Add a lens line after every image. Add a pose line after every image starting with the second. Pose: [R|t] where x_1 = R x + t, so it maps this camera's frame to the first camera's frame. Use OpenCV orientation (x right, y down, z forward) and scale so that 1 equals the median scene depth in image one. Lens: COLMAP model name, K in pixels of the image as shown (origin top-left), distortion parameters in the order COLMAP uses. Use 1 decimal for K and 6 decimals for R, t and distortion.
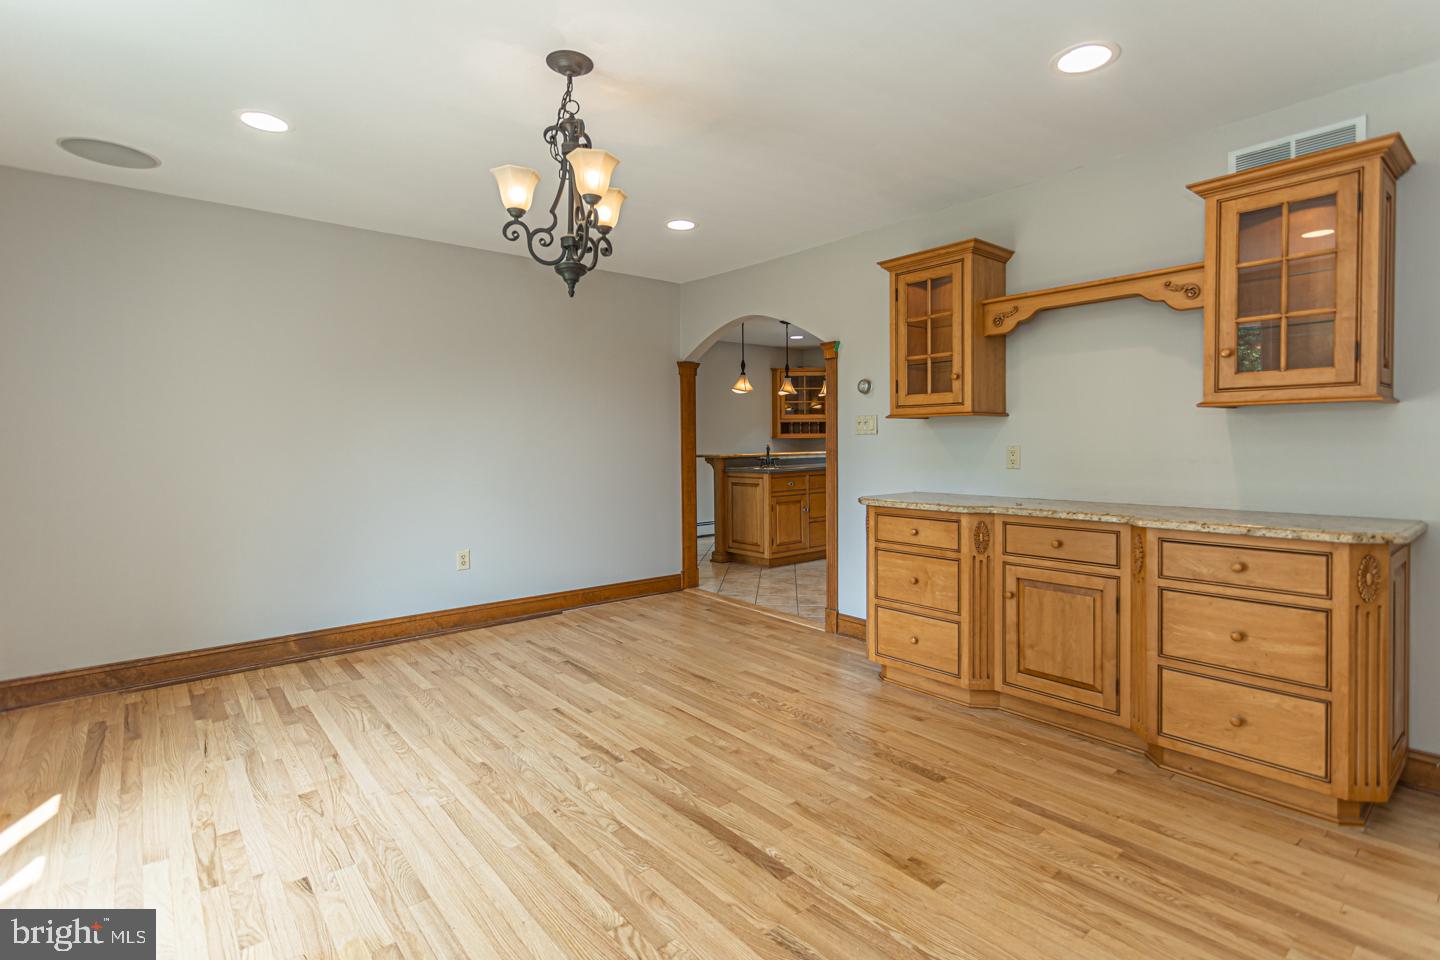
lens RADIAL K [[679.0, 0, 707.6], [0, 679.0, 442.3], [0, 0, 1]] dist [0.003148, 0.001725]
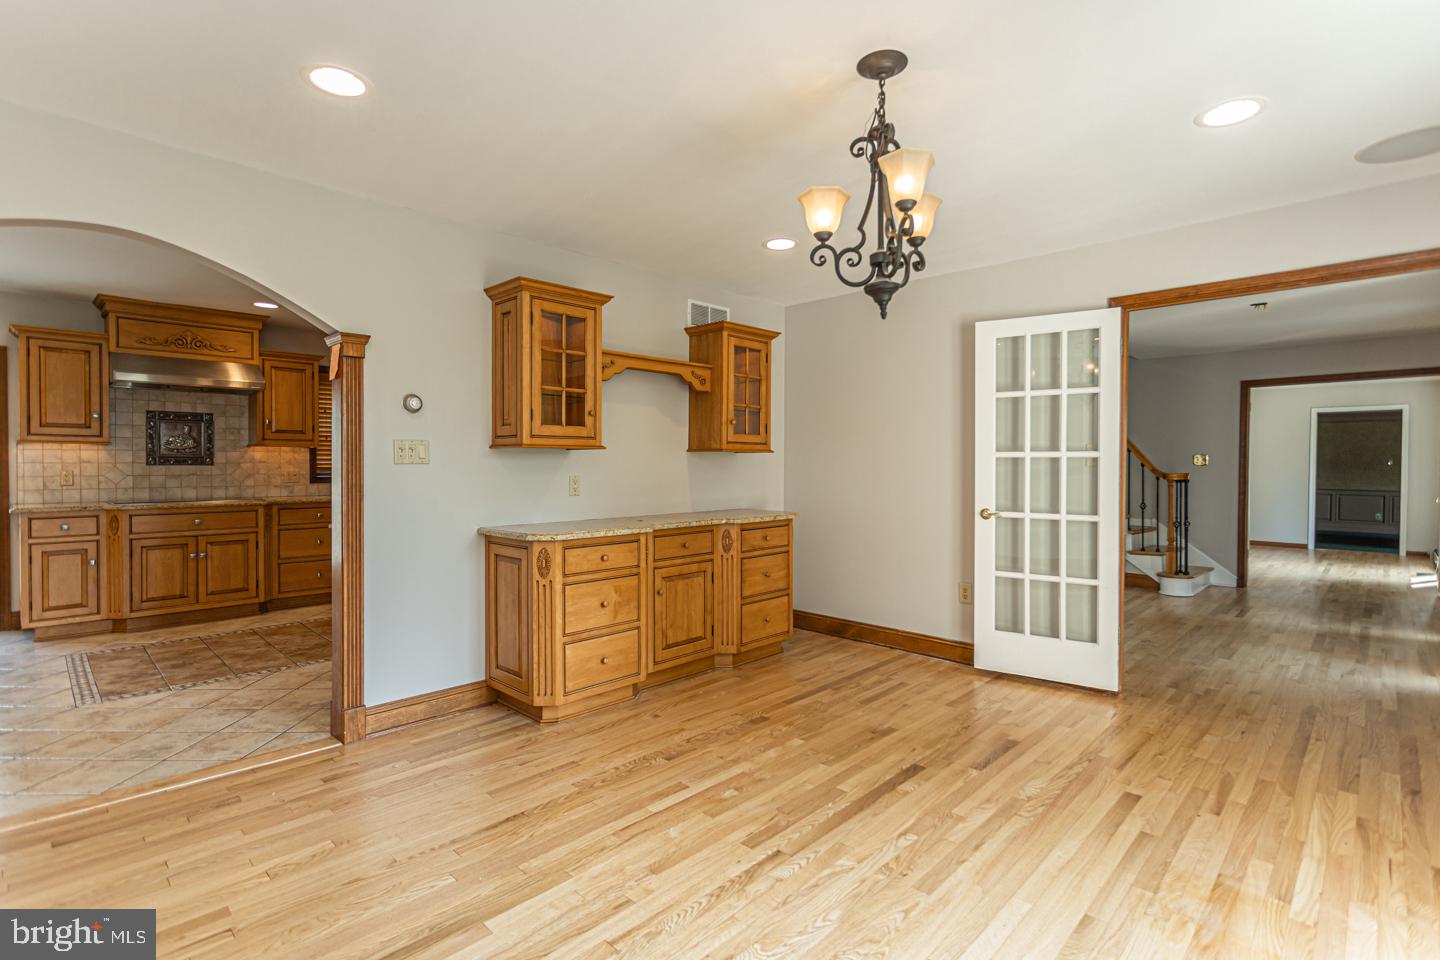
lens RADIAL K [[679.0, 0, 728.2], [0, 679.0, 474.1], [0, 0, 1]] dist [0.003148, 0.001725]
pose [[-0.106042, 0.000142, 0.994362, -0.843473], [0.009347, 0.999956, 0.000854, 0.003153], [-0.994318, 0.009385, -0.106039, 1.014939]]
